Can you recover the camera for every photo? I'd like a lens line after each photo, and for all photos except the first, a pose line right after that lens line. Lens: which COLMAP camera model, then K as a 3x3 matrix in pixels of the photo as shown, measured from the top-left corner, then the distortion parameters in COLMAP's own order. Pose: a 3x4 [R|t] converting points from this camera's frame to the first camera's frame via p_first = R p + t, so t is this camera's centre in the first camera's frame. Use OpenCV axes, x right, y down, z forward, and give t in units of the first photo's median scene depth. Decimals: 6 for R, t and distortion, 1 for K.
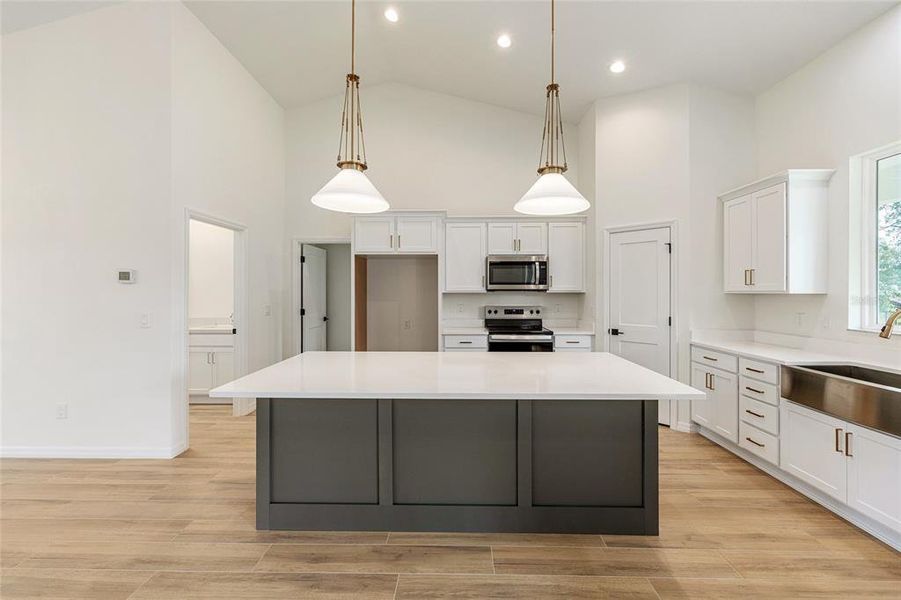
lens RADIAL K [[362.4, 0, 453.7], [0, 362.4, 293.1], [0, 0, 1]] dist [-0.004189, 0.001646]
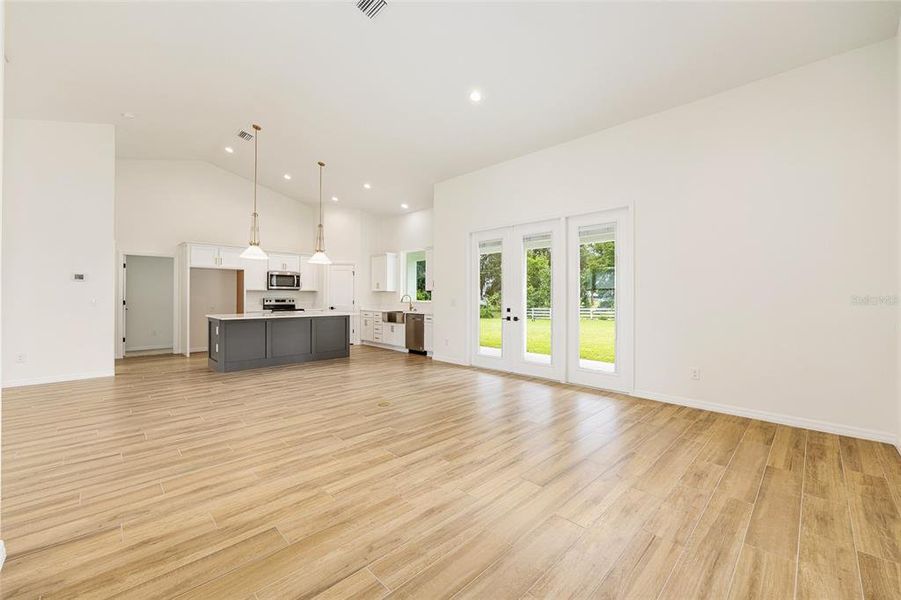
lens RADIAL K [[362.4, 0, 455.3], [0, 362.4, 296.7], [0, 0, 1]] dist [-0.004189, 0.001646]
pose [[0.695370, 0.001545, 0.718650, -0.637507], [-0.001434, 0.999999, -0.000763, 0.034190], [-0.718650, -0.000500, 0.695372, -1.113717]]
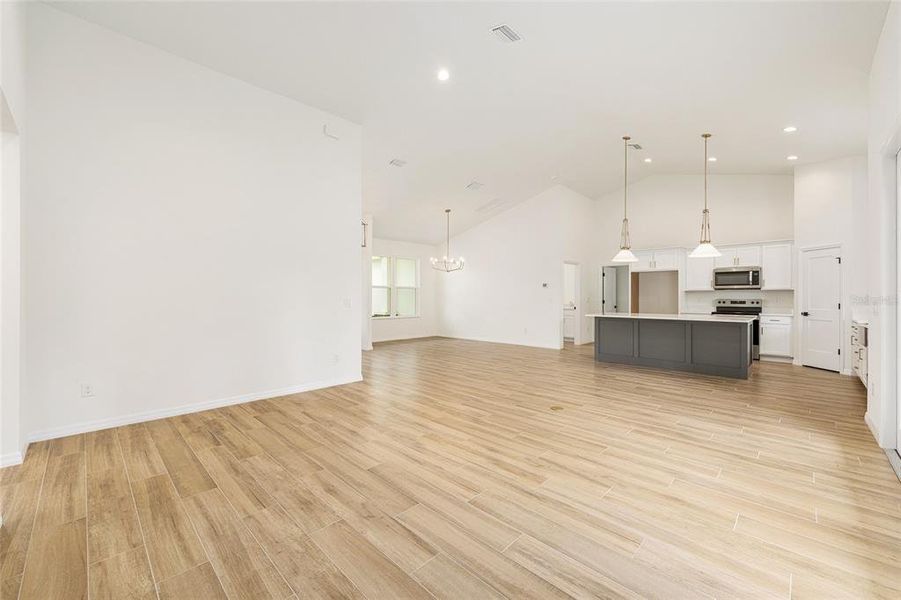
lens RADIAL K [[362.4, 0, 449.5], [0, 362.4, 293.8], [0, 0, 1]] dist [-0.004189, 0.001646]
pose [[0.722342, -0.005348, -0.691516, 0.396860], [-0.002386, 0.999945, -0.010226, 0.037550], [0.691532, 0.009037, 0.722289, -1.169149]]
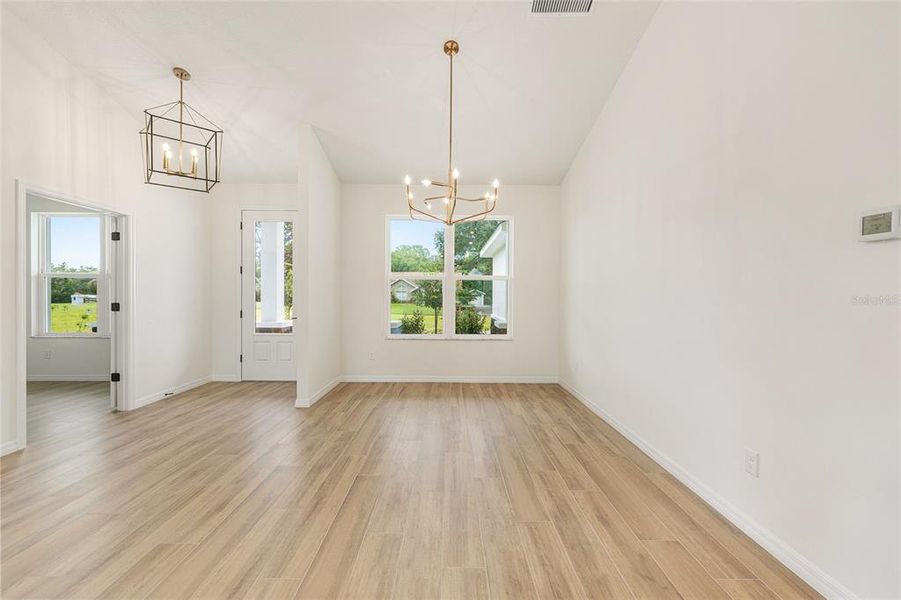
lens RADIAL K [[362.4, 0, 451.7], [0, 362.4, 297.7], [0, 0, 1]] dist [-0.004189, 0.001646]
pose [[0.024065, 0.005027, -0.999698, -0.339347], [-0.009859, 0.999940, 0.004791, 0.032669], [0.999662, 0.009740, 0.024114, 0.332251]]
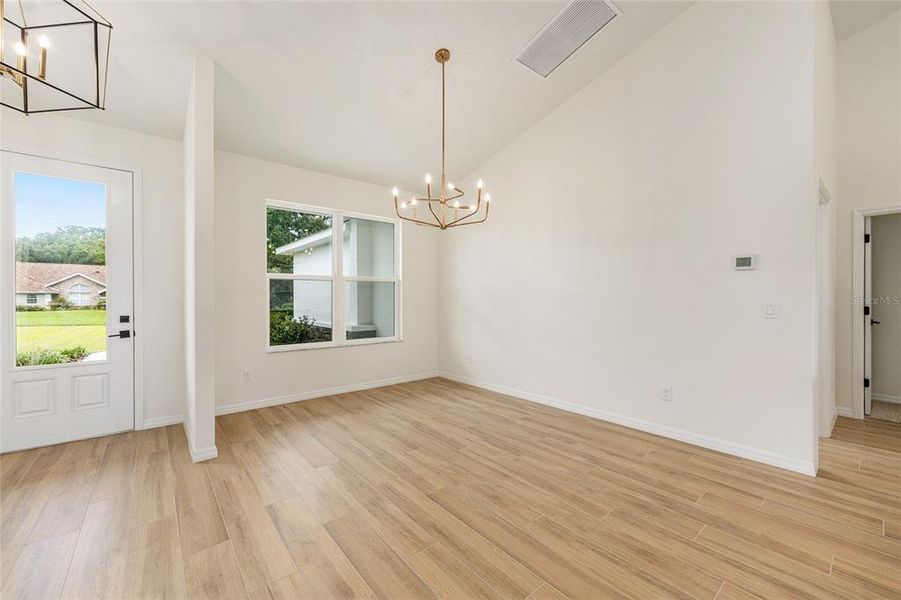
lens RADIAL K [[362.4, 0, 454.1], [0, 362.4, 299.3], [0, 0, 1]] dist [-0.004189, 0.001646]
pose [[0.657819, 0.001721, -0.753174, -0.494853], [0.000820, 0.999995, 0.003001, 0.032076], [0.753176, -0.002592, 0.657814, -0.123715]]
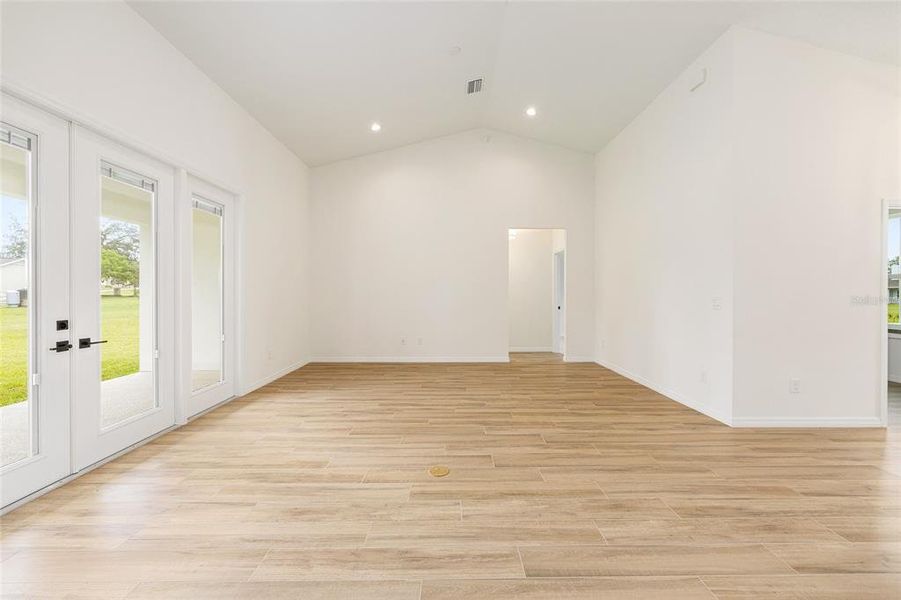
lens RADIAL K [[362.4, 0, 454.5], [0, 362.4, 292.1], [0, 0, 1]] dist [-0.004189, 0.001646]
pose [[-0.999666, -0.000508, -0.025844, -0.068615], [-0.000493, 1.000000, -0.000601, 0.033462], [0.025845, -0.000588, -0.999666, 0.312437]]
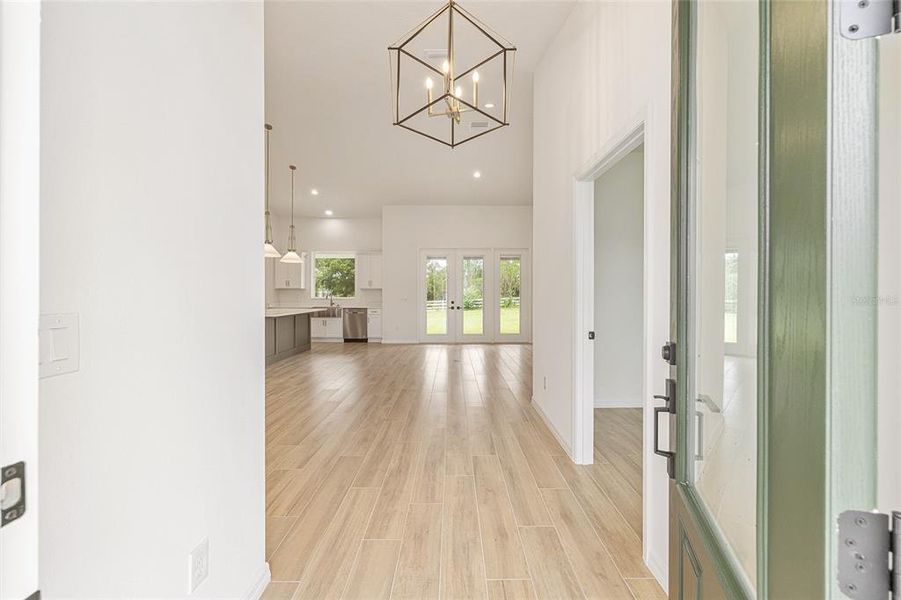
lens RADIAL K [[362.4, 0, 452.6], [0, 362.4, 296.8], [0, 0, 1]] dist [-0.004189, 0.001646]
pose [[-0.018729, -0.007968, 0.999793, -1.659091], [0.001615, 0.999967, 0.008000, 0.034619], [-0.999823, 0.001764, -0.018716, -0.231532]]
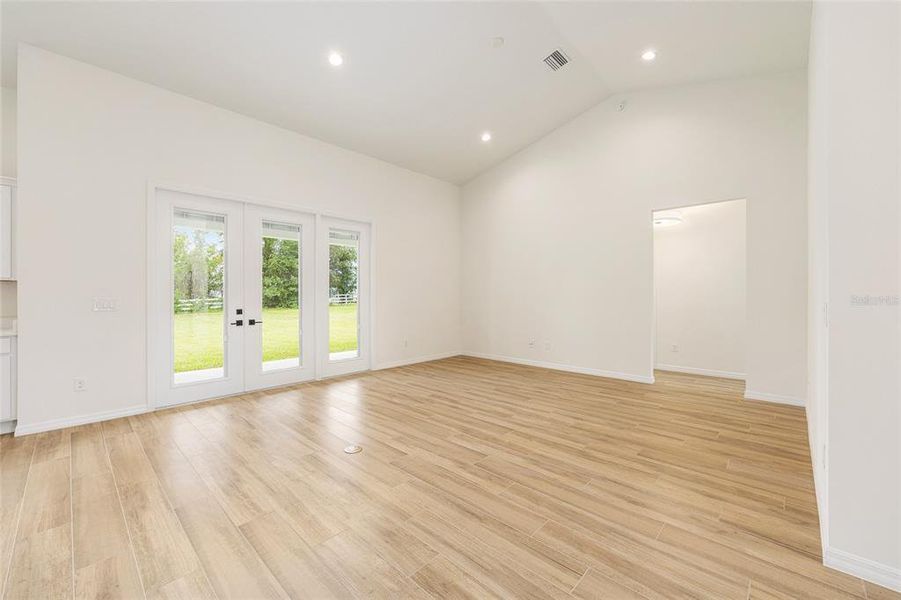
lens RADIAL K [[362.4, 0, 453.8], [0, 362.4, 293.5], [0, 0, 1]] dist [-0.004189, 0.001646]
pose [[-0.741699, 0.000822, 0.670732, -0.662086], [0.000890, 1.000000, -0.000241, 0.031832], [-0.670732, 0.000418, -0.741700, 0.098054]]
